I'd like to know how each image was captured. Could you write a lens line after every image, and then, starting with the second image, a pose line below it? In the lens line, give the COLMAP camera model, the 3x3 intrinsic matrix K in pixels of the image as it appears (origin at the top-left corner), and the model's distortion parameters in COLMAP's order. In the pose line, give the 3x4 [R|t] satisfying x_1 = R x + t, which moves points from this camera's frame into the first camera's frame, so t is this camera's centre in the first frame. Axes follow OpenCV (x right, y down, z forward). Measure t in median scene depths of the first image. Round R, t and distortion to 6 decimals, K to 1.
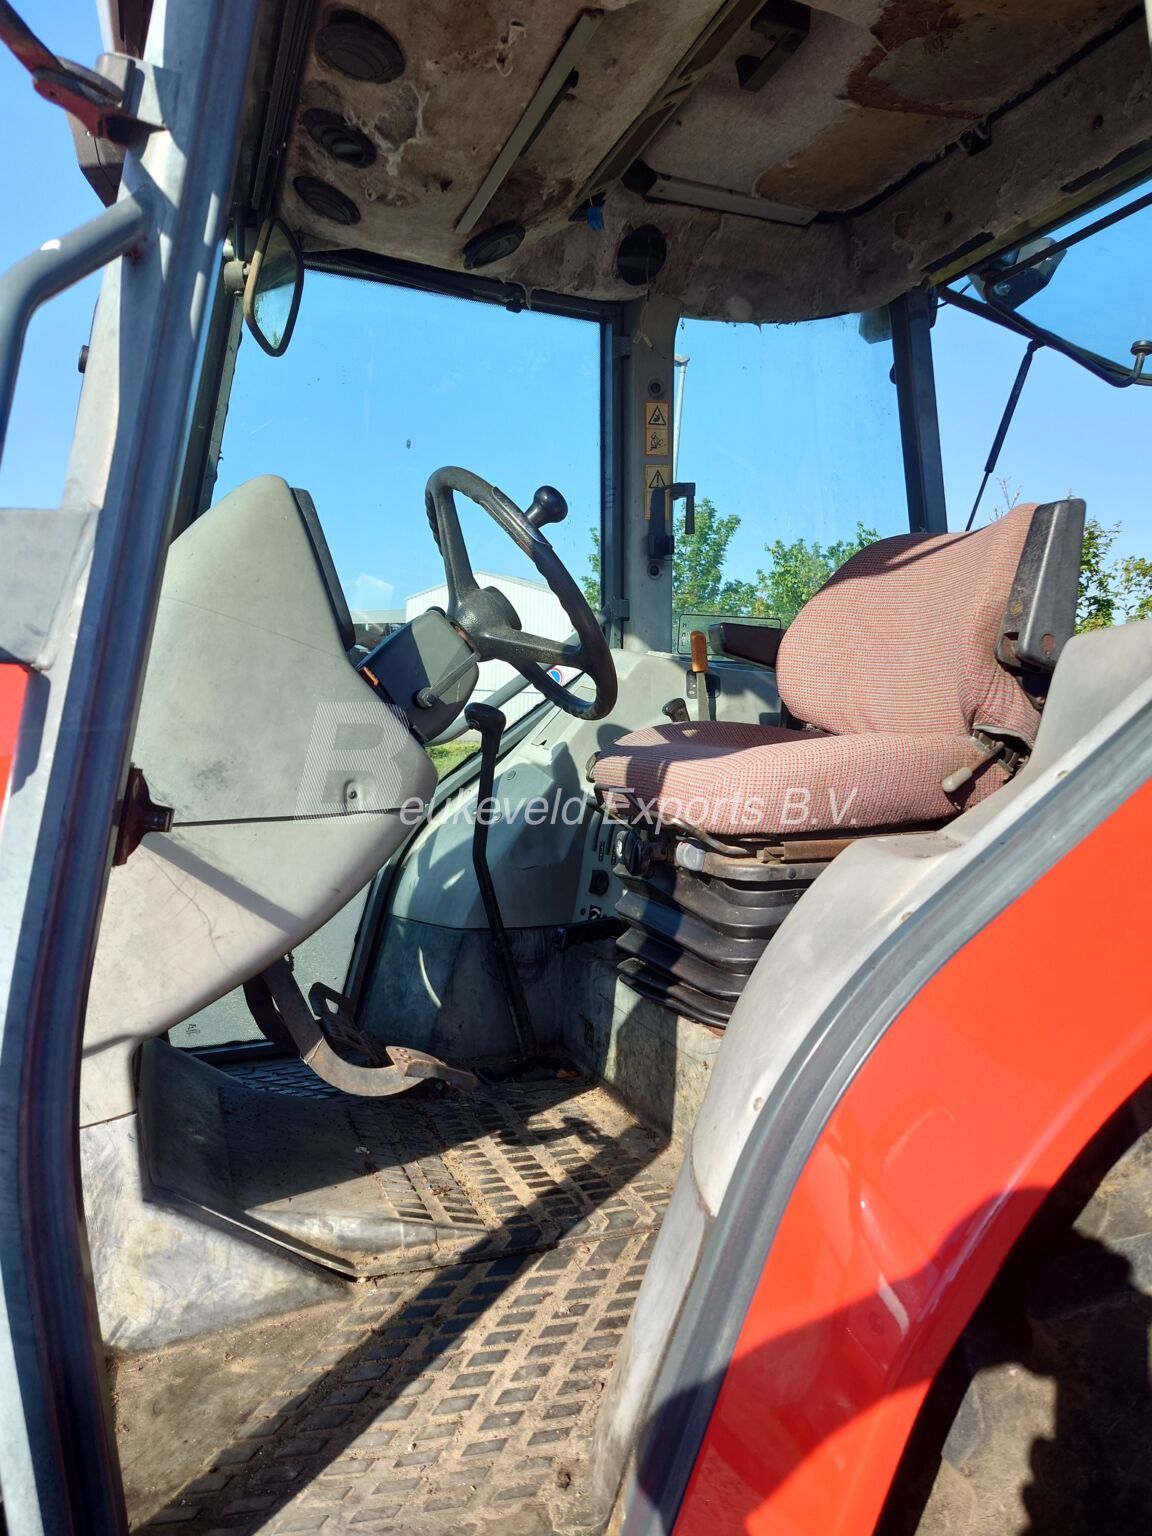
lens RADIAL K [[1101.7, 0, 576.3], [0, 1101.7, 739.2], [0, 0, 1]] dist [0.001951, 0.004588]
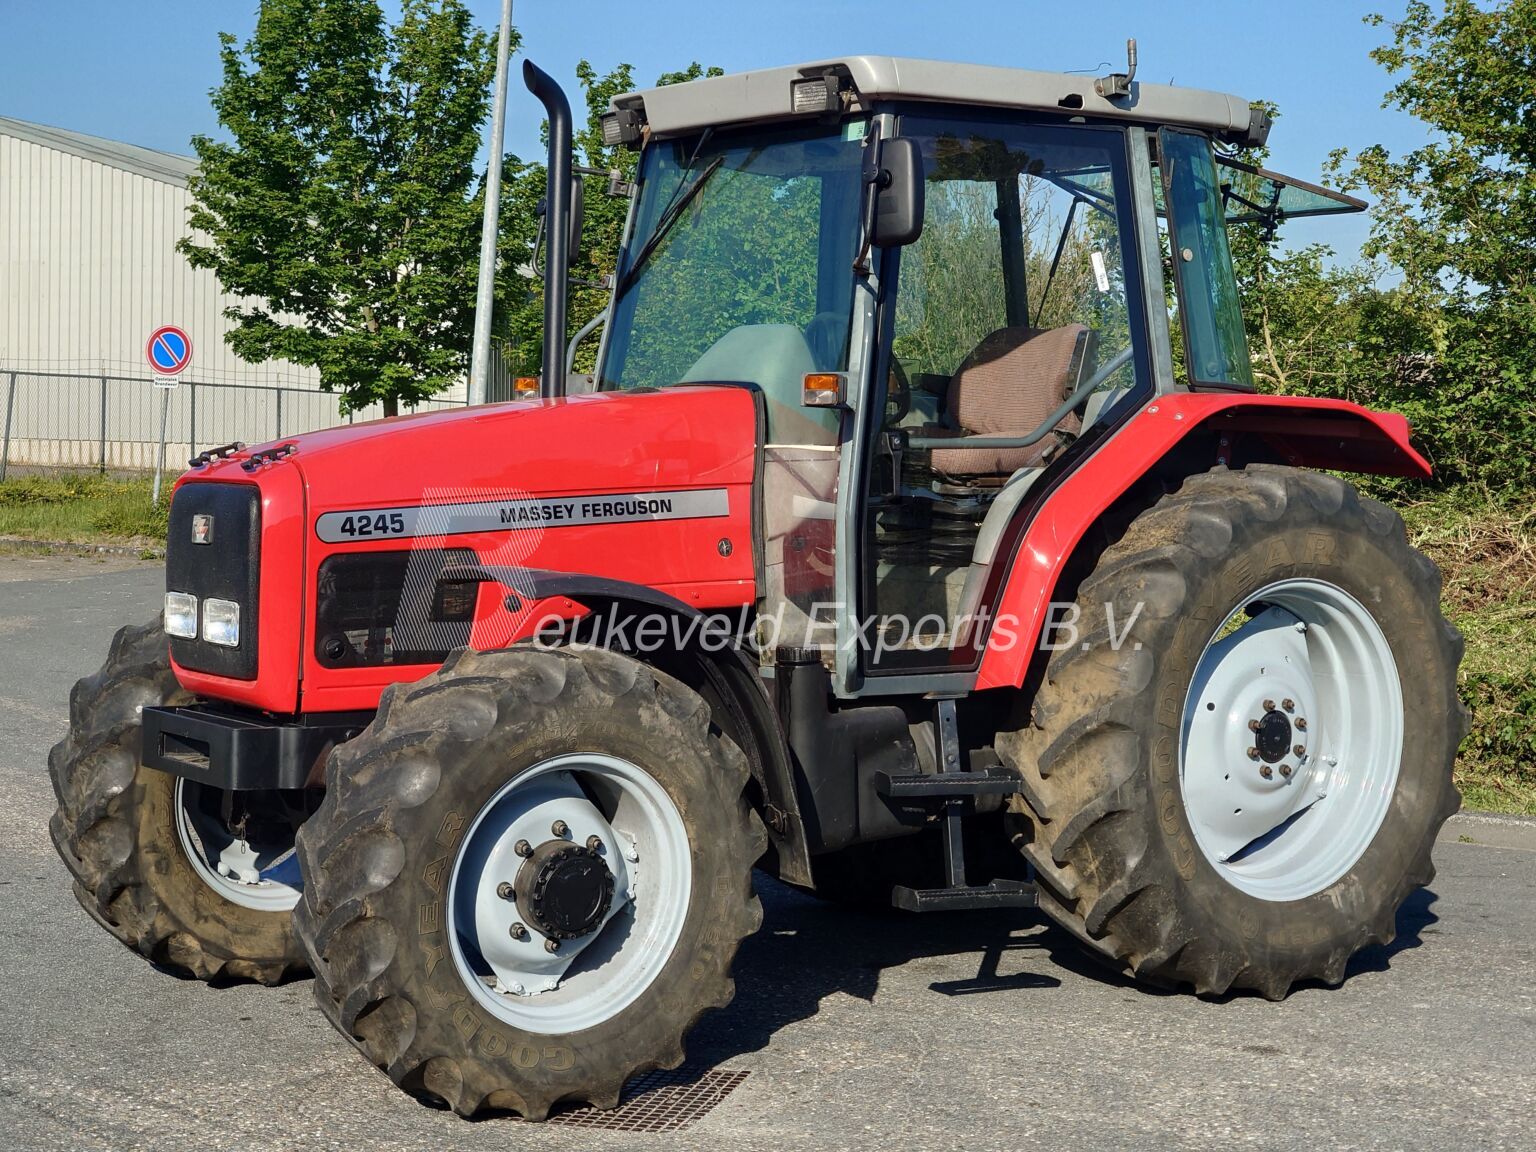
lens RADIAL K [[2686.3, 0, 768.0], [0, 2686.3, 576.0], [0, 0, 1]] dist [-0.117457, -0.084756]
pose [[0.960349, -0.013915, 0.278452, -1.238762], [0.004863, 0.999438, 0.033171, 0.075831], [-0.278757, -0.030502, 0.959877, -2.938404]]
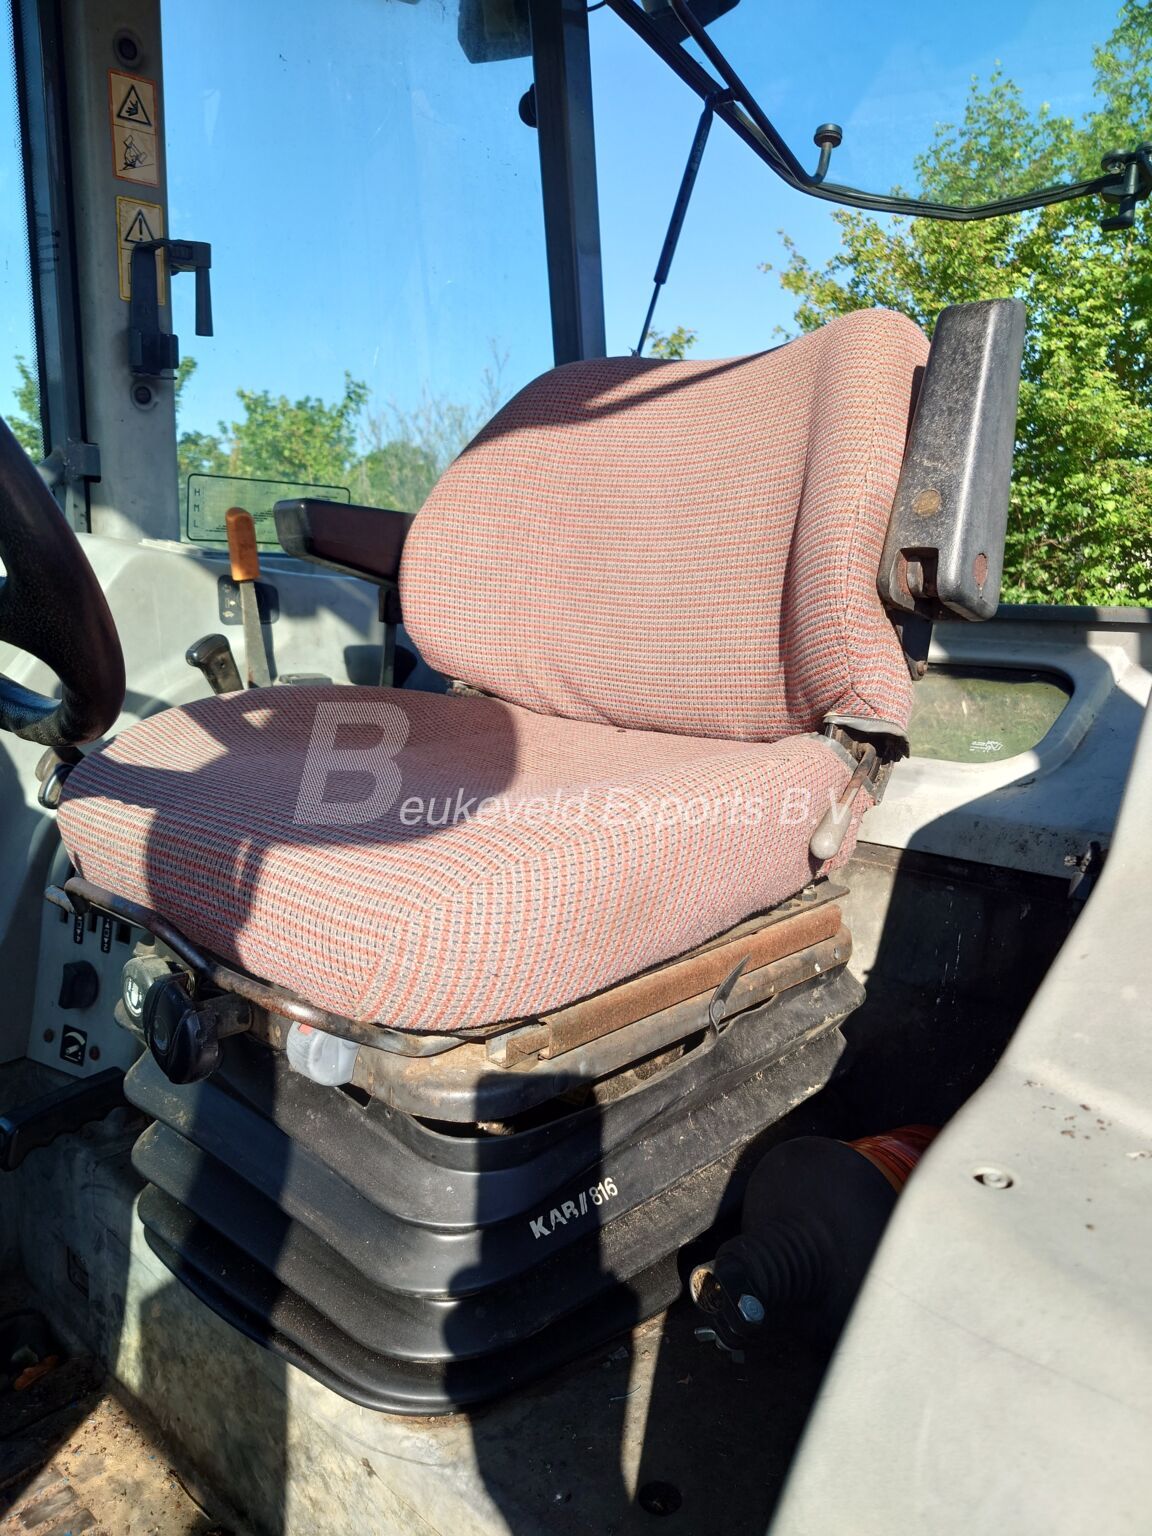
lens RADIAL K [[1101.7, 0, 576.3], [0, 1101.7, 739.2], [0, 0, 1]] dist [0.001951, 0.004588]
pose [[0.891833, -0.063750, 0.447851, 0.003889], [0.007880, 0.992059, 0.125522, -0.050909], [-0.452297, -0.108416, 0.885253, 0.413665]]
